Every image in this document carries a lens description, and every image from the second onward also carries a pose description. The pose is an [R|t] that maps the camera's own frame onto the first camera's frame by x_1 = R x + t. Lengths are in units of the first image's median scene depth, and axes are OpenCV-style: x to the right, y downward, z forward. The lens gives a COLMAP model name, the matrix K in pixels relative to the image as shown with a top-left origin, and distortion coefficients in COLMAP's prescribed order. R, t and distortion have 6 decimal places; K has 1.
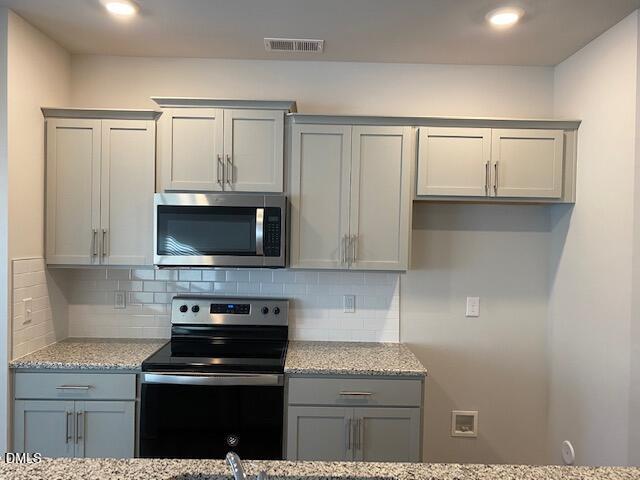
lens RADIAL K [[483.5, 0, 315.6], [0, 483.5, 242.2], [0, 0, 1]] dist [0.070591, -0.093705]
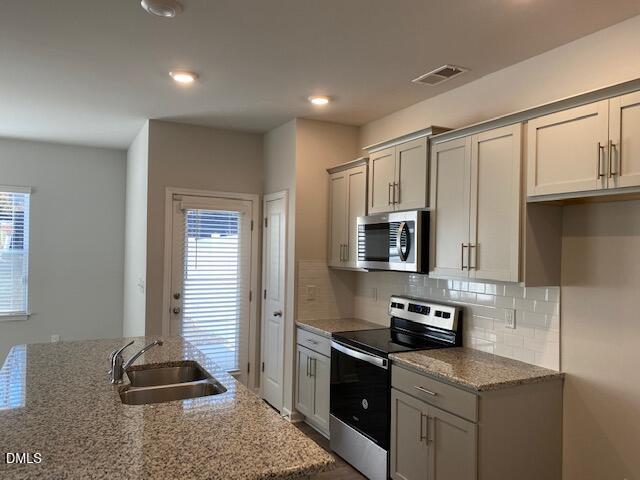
lens RADIAL K [[483.5, 0, 315.6], [0, 483.5, 242.2], [0, 0, 1]] dist [0.070591, -0.093705]
pose [[0.443766, -0.024420, -0.895810, 0.833162], [-0.027615, 0.998781, -0.040907, 0.032499], [0.895717, 0.042891, 0.442550, 0.264601]]
